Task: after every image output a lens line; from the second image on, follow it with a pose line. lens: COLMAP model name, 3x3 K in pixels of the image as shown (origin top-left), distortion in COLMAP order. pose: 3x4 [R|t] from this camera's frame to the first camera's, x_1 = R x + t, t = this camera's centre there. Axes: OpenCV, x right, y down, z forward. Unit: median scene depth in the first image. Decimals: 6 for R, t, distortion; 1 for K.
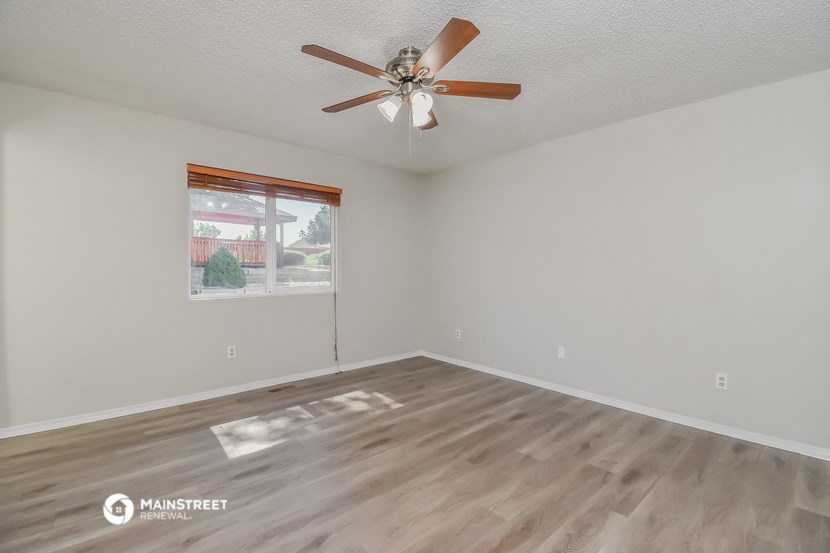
lens RADIAL K [[369.2, 0, 415.0], [0, 369.2, 276.5], [0, 0, 1]] dist [-0.002326, -0.000576]
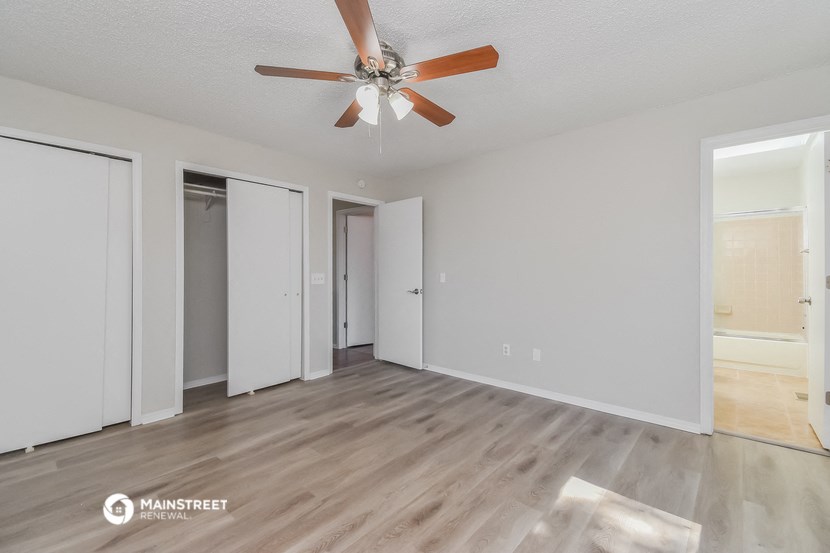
lens RADIAL K [[369.2, 0, 415.0], [0, 369.2, 276.5], [0, 0, 1]] dist [-0.002326, -0.000576]
pose [[-0.992645, -0.000147, -0.121061, 0.011479], [-0.003431, 0.999632, 0.026924, -0.041904], [0.121012, 0.027141, -0.992280, 2.061780]]
